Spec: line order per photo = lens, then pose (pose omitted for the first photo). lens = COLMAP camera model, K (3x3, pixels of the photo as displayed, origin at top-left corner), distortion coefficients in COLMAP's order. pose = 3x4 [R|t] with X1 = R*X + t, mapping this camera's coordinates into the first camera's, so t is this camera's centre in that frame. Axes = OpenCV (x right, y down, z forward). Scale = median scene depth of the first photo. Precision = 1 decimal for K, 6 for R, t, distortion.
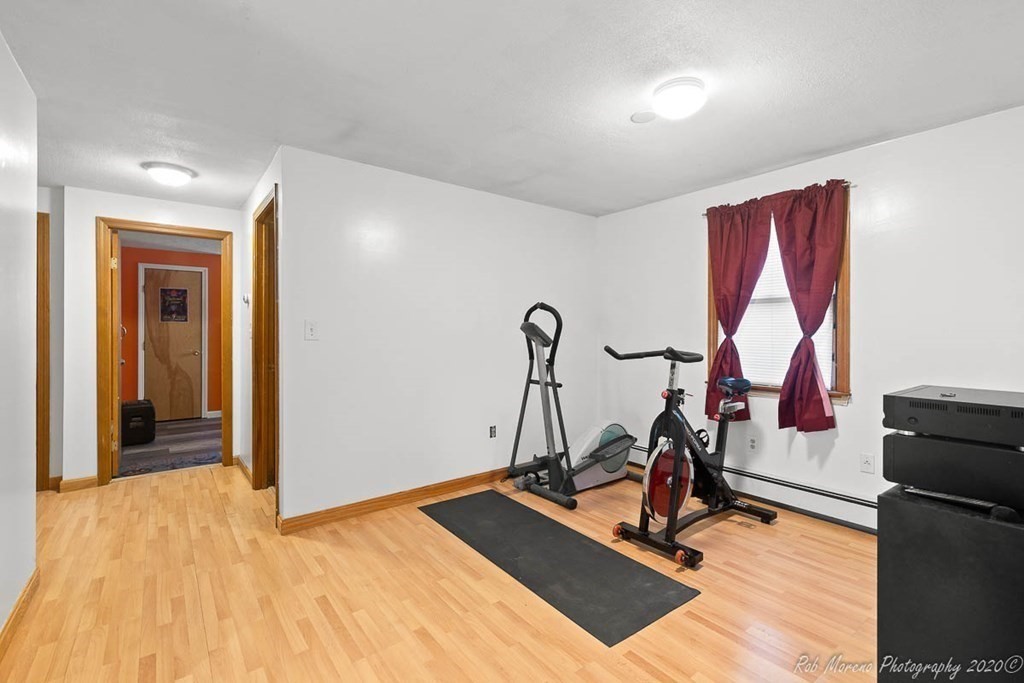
lens RADIAL K [[461.7, 0, 517.5], [0, 461.7, 332.5], [0, 0, 1]] dist [-0.000203, -0.000003]
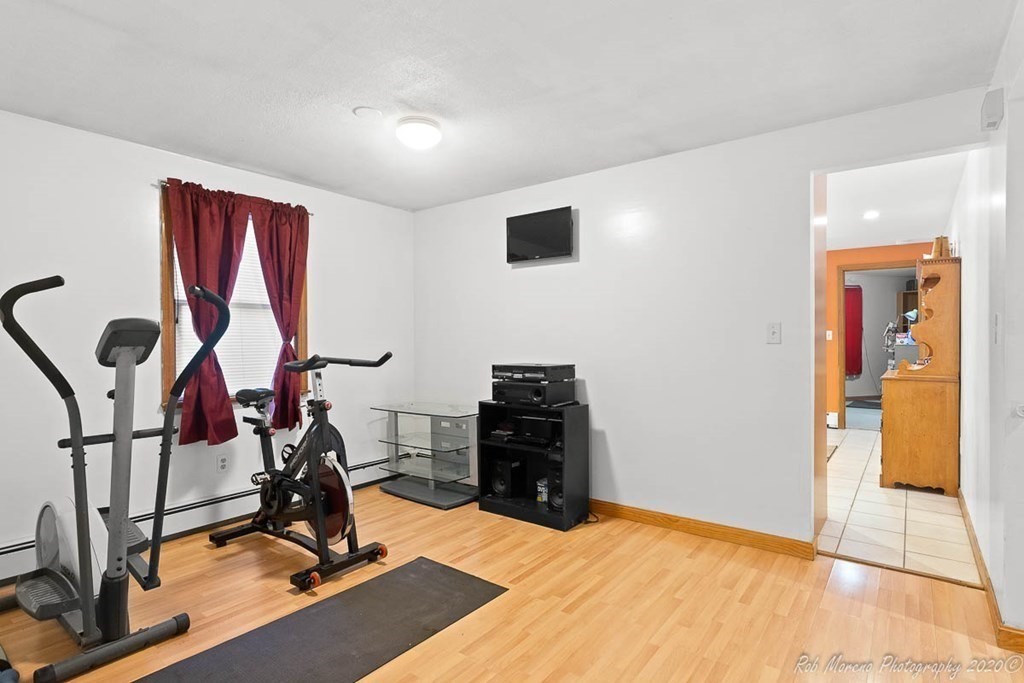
lens RADIAL K [[535.5, 0, 512.0], [0, 535.5, 341.5], [0, 0, 1]] dist [0.001805, 0.000170]
pose [[-0.269790, -0.003153, 0.962914, -0.713141], [0.003964, 0.999983, 0.004384, 0.002566], [-0.962911, 0.005000, -0.269772, 0.821481]]
